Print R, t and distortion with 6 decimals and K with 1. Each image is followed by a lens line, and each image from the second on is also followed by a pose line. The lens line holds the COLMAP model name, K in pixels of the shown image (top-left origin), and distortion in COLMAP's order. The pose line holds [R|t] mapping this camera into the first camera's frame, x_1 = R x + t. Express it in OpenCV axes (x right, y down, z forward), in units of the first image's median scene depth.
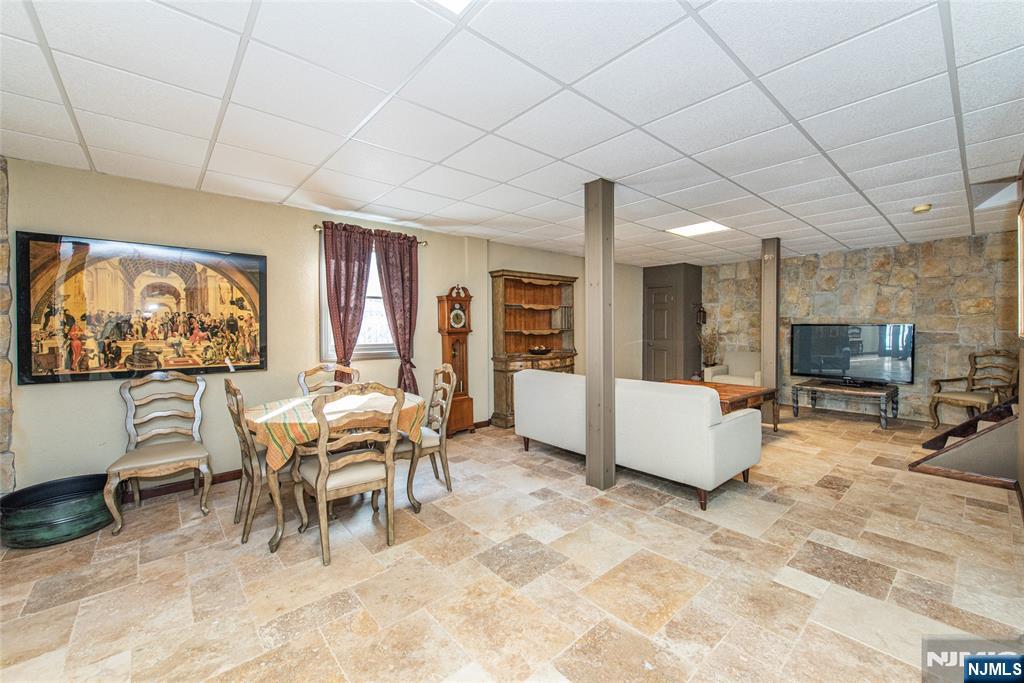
lens RADIAL K [[421.9, 0, 513.8], [0, 421.9, 334.5], [0, 0, 1]] dist [0.002359, 0.000171]
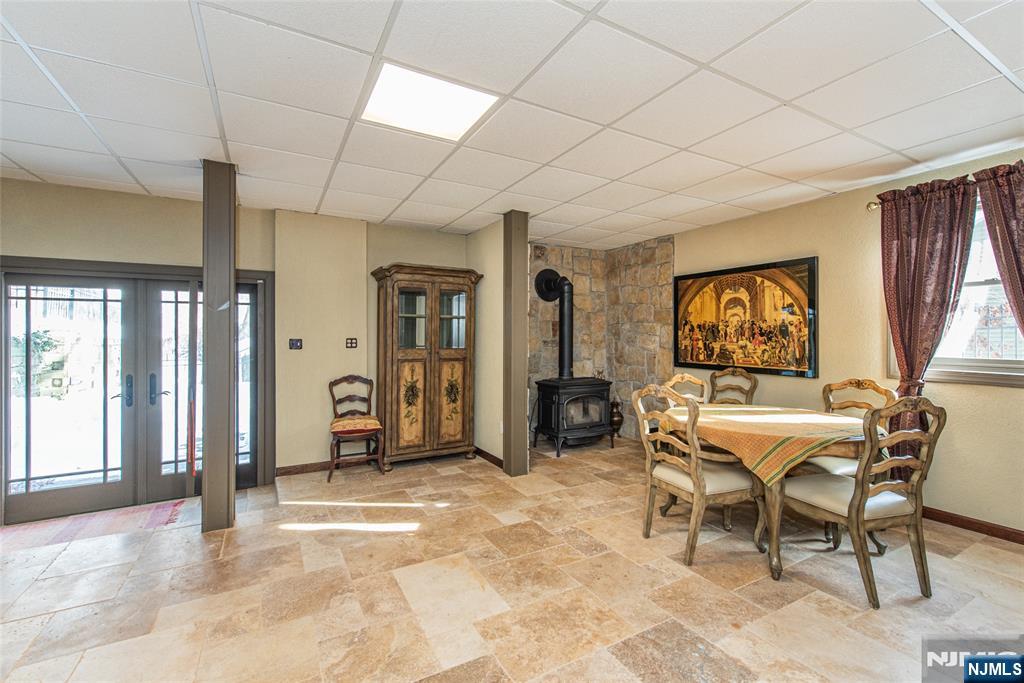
lens RADIAL K [[421.9, 0, 513.8], [0, 421.9, 334.5], [0, 0, 1]] dist [0.002359, 0.000171]
pose [[-0.207625, 0.004361, -0.978199, 0.356820], [-0.013638, 0.999880, 0.007352, -0.007729], [0.978114, 0.014867, -0.207540, 0.409883]]
